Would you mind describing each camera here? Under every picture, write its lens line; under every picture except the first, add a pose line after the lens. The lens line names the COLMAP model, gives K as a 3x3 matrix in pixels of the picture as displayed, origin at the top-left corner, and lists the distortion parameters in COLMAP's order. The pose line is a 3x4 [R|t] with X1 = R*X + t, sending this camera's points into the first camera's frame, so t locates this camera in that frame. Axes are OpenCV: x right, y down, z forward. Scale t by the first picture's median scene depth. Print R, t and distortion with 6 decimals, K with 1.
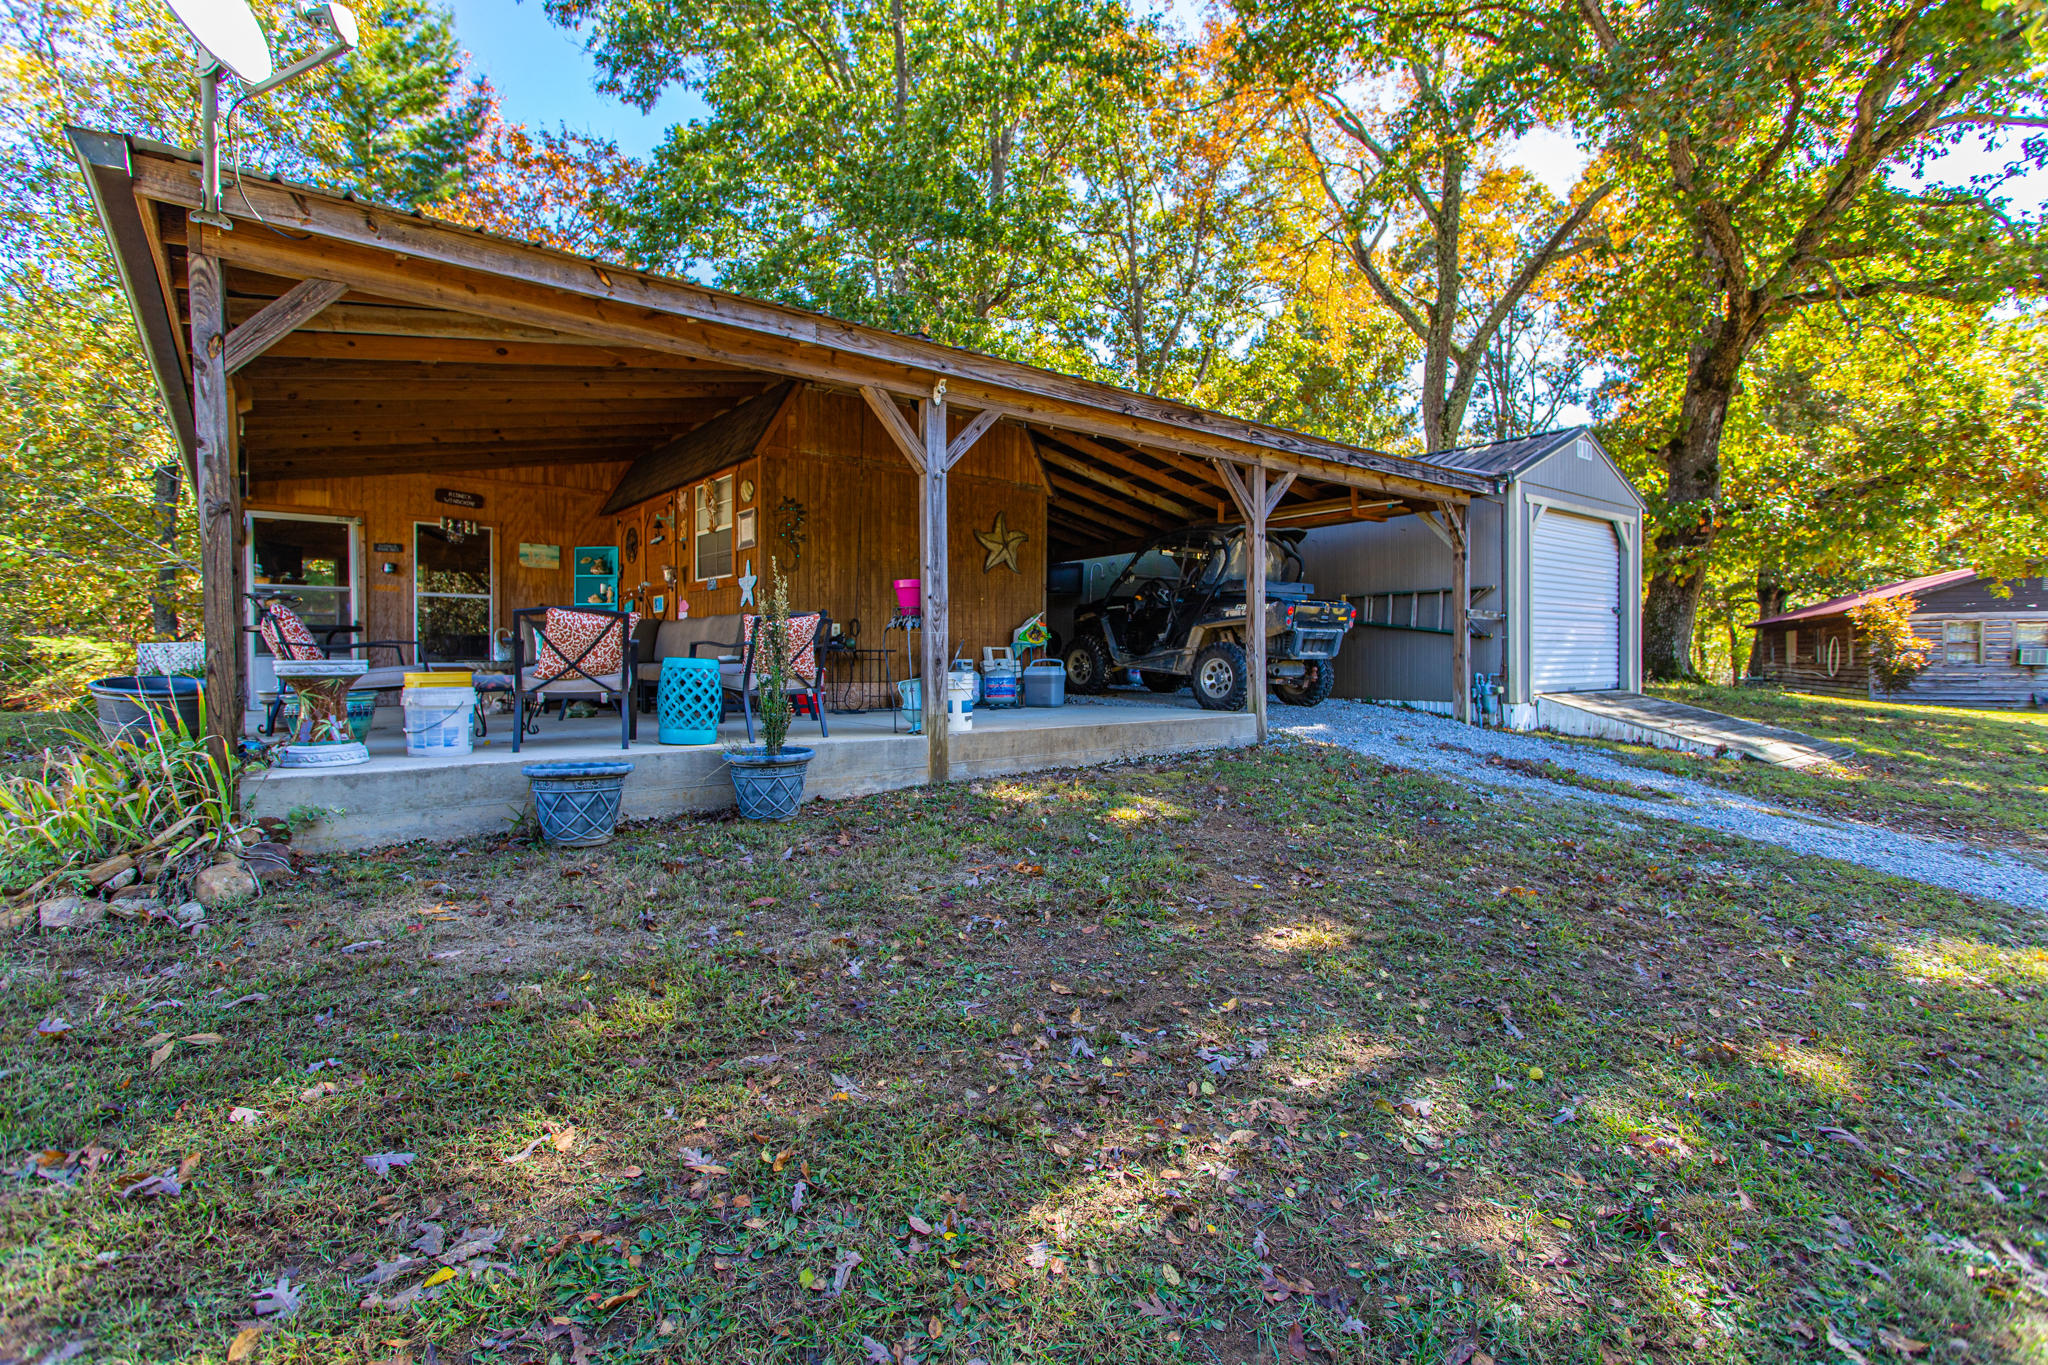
lens RADIAL K [[971.3, 0, 1024.0], [0, 971.3, 682.5], [0, 0, 1]] dist [0.000116, 0.000419]
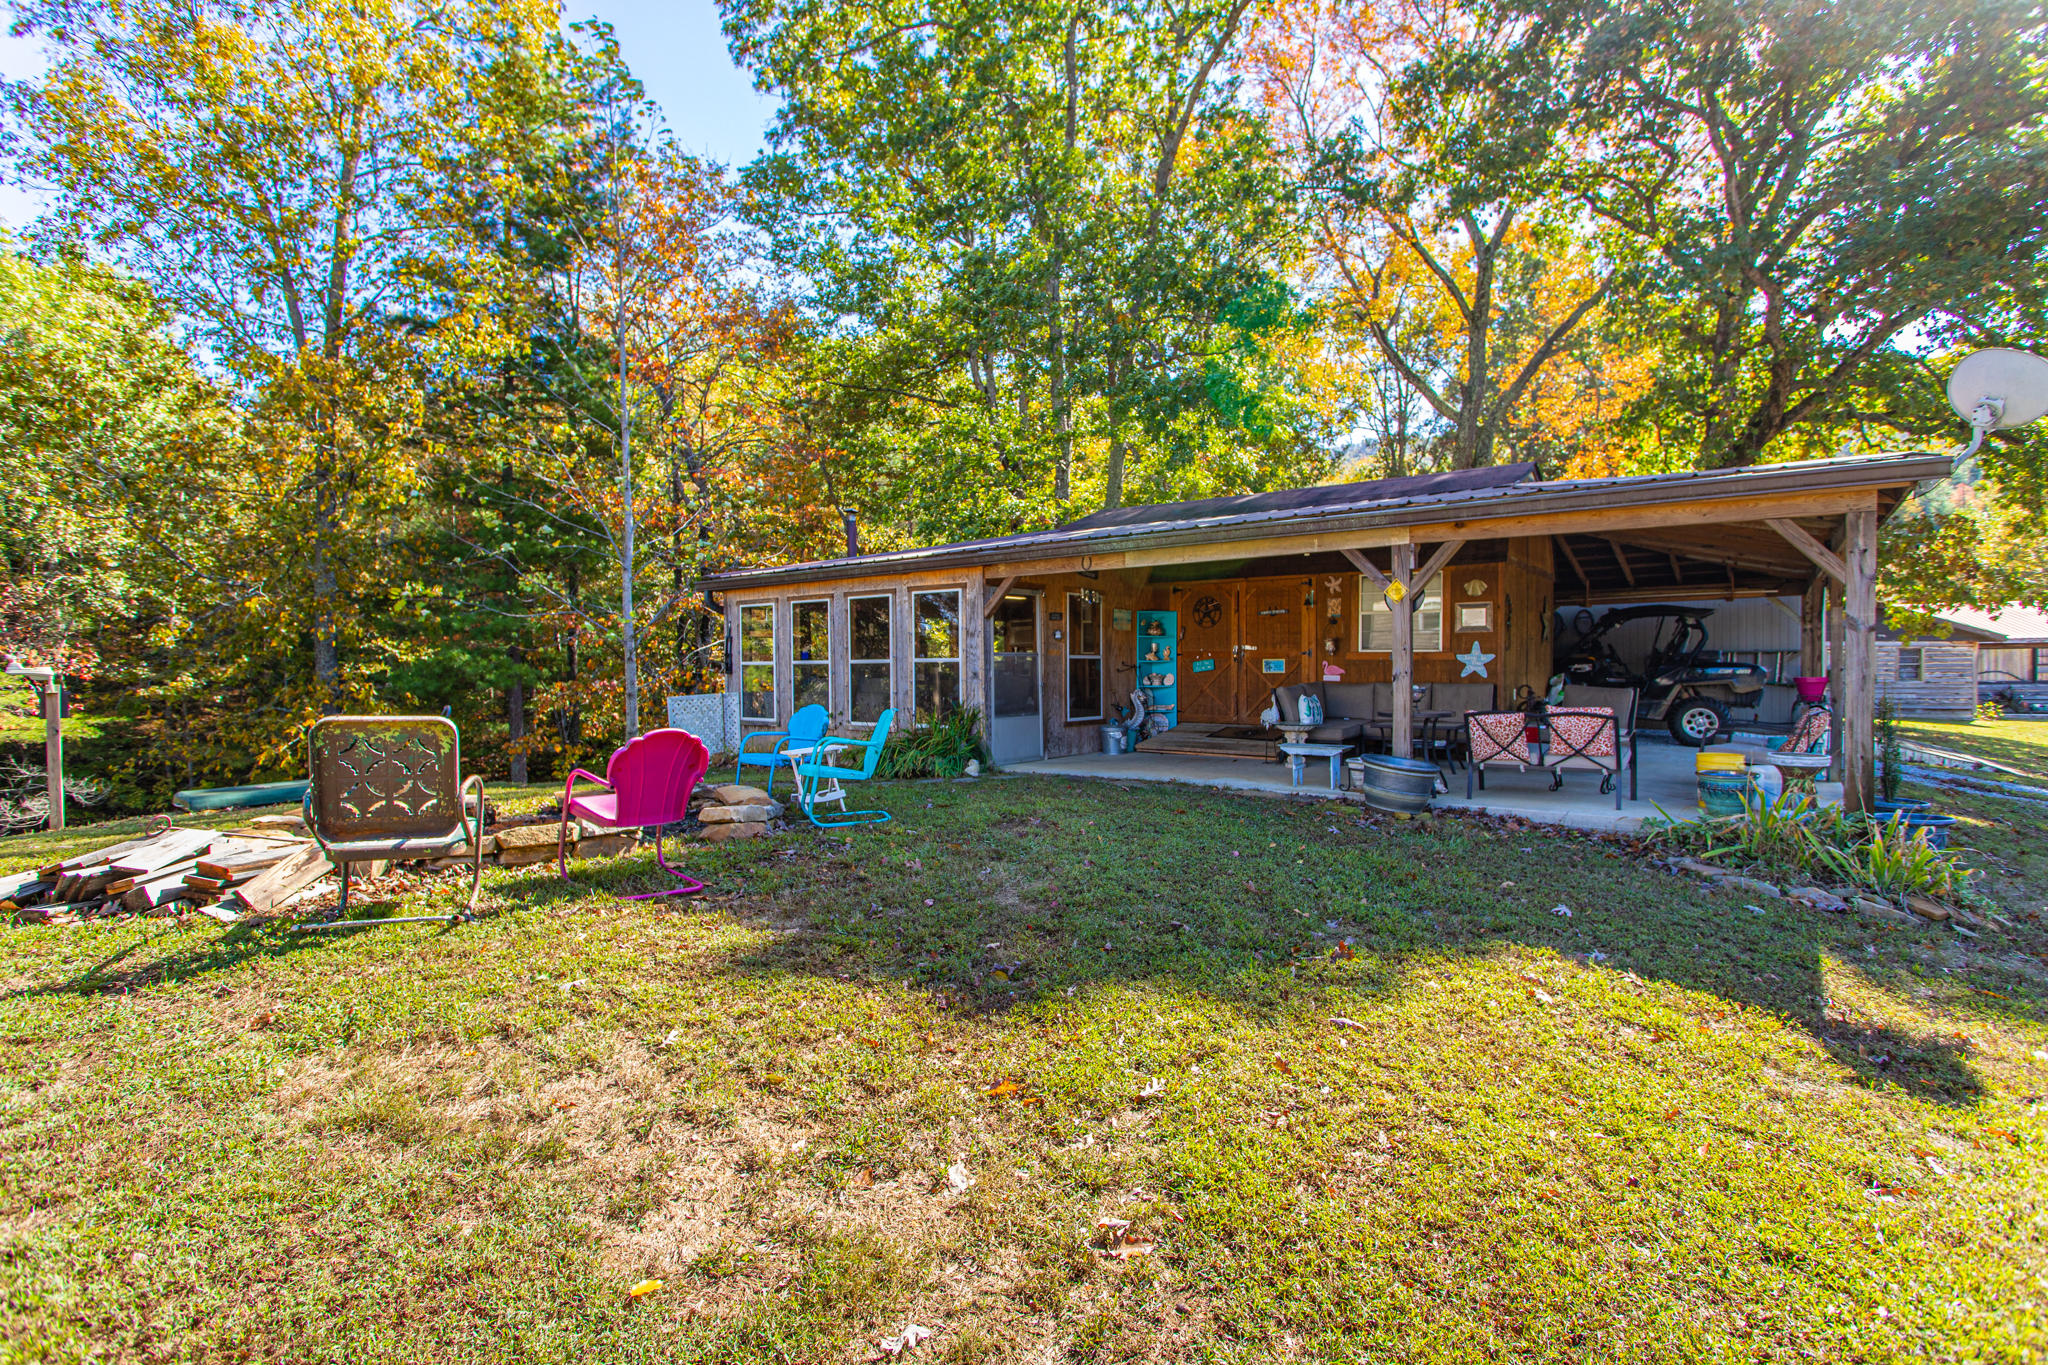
lens RADIAL K [[971.3, 0, 1024.0], [0, 971.3, 682.5], [0, 0, 1]] dist [0.000116, 0.000419]
pose [[0.970680, -0.007223, 0.240266, -0.993220], [0.008009, 0.999965, -0.002293, -0.062867], [-0.240241, 0.004150, 0.970704, -0.079676]]
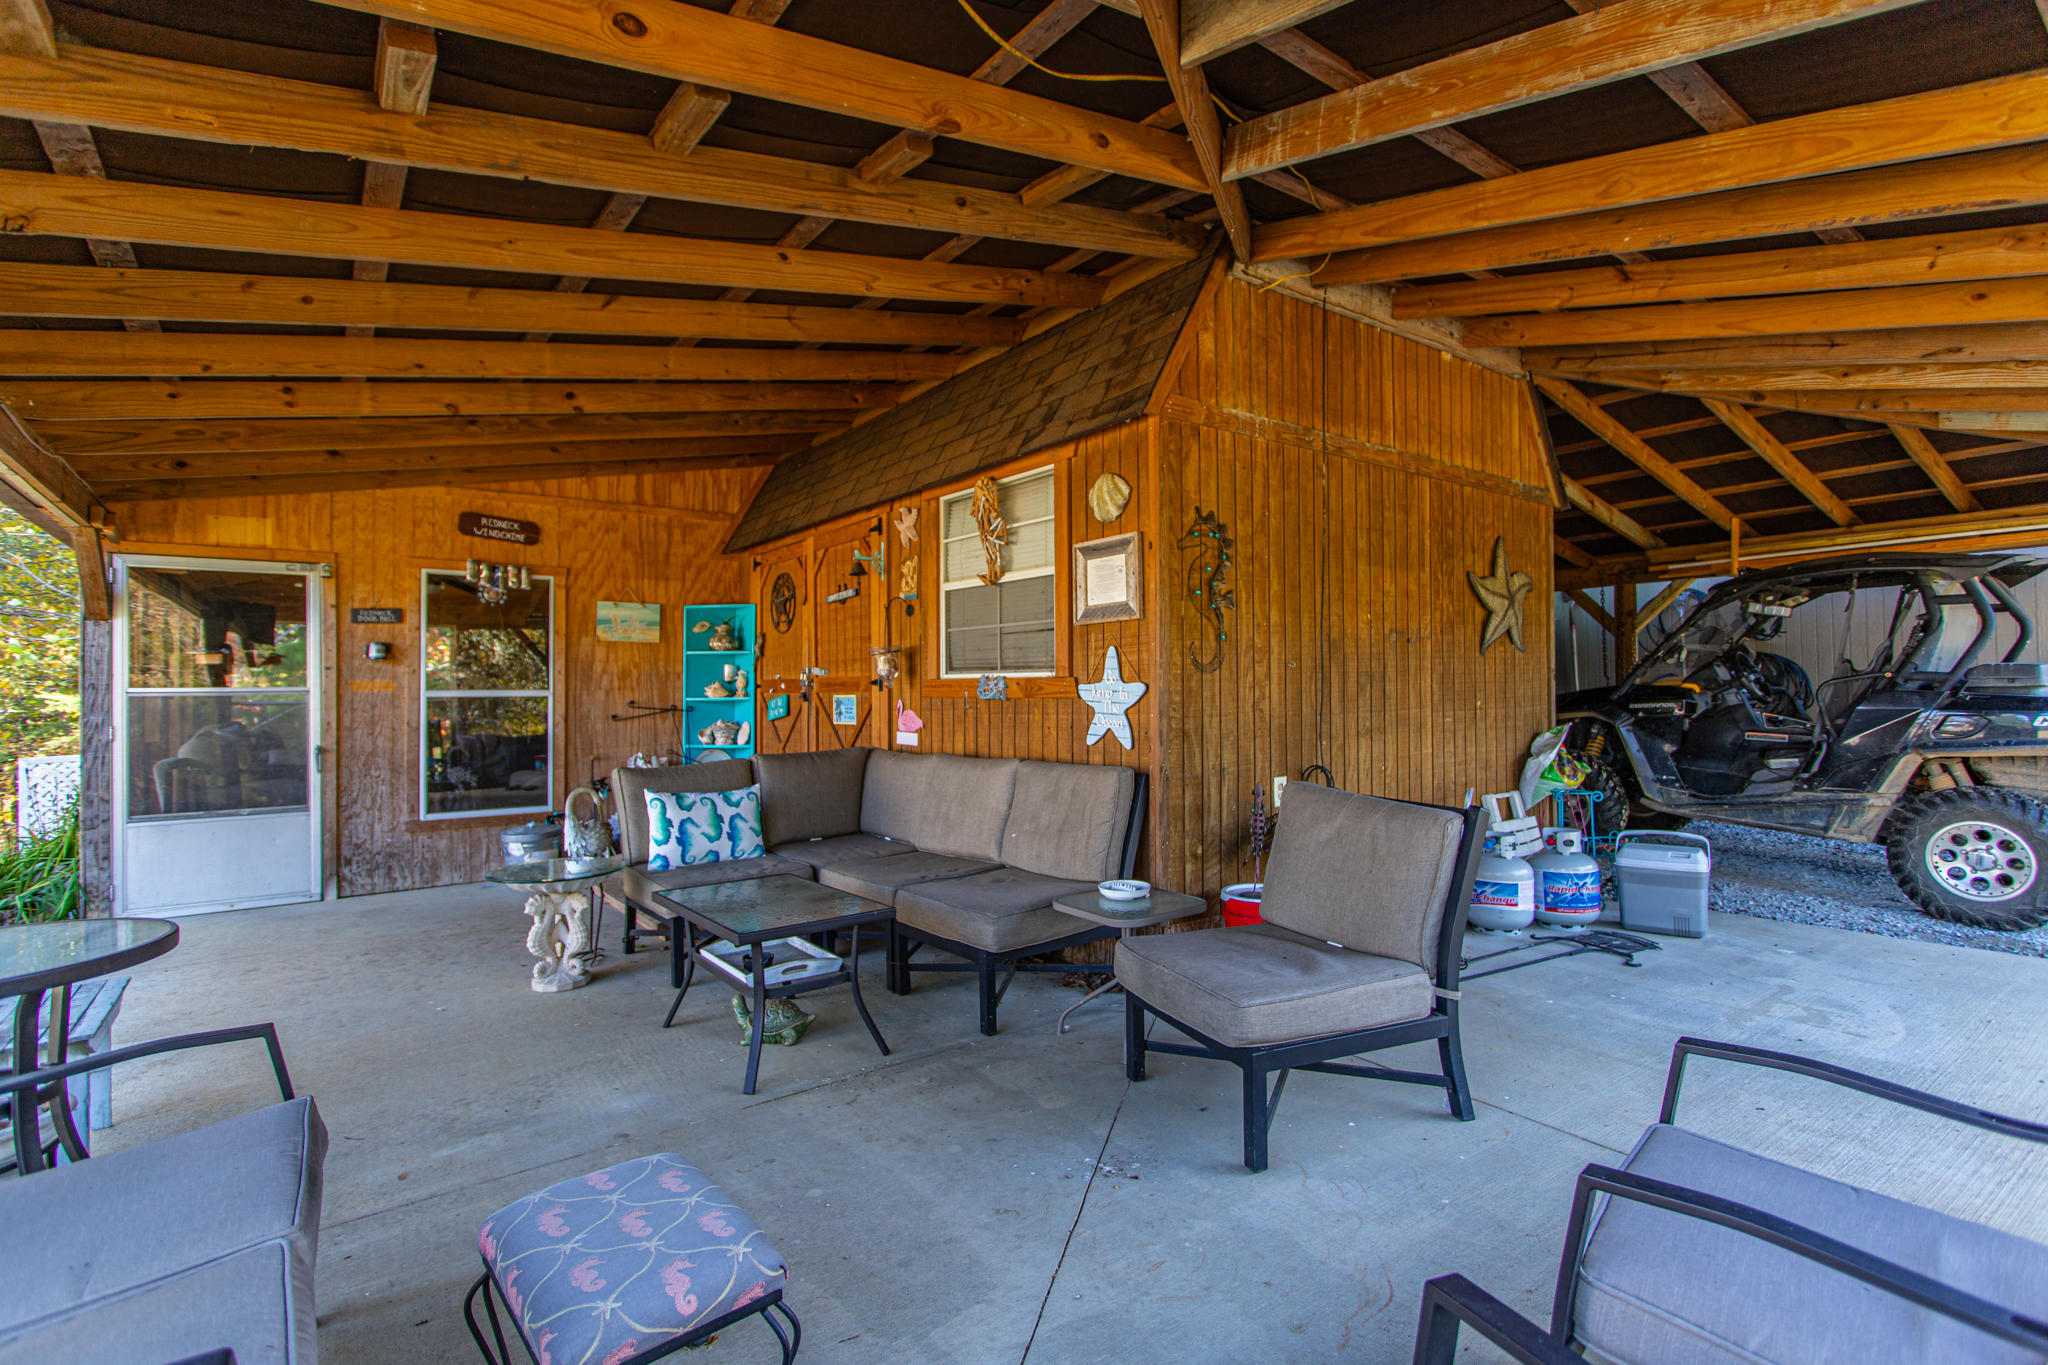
lens RADIAL K [[971.3, 0, 1024.0], [0, 971.3, 682.5], [0, 0, 1]] dist [0.000116, 0.000419]
pose [[0.999358, -0.009547, -0.034517, -0.264173], [0.008446, 0.999456, -0.031890, -0.080894], [0.034803, 0.031578, 0.998895, 0.461070]]
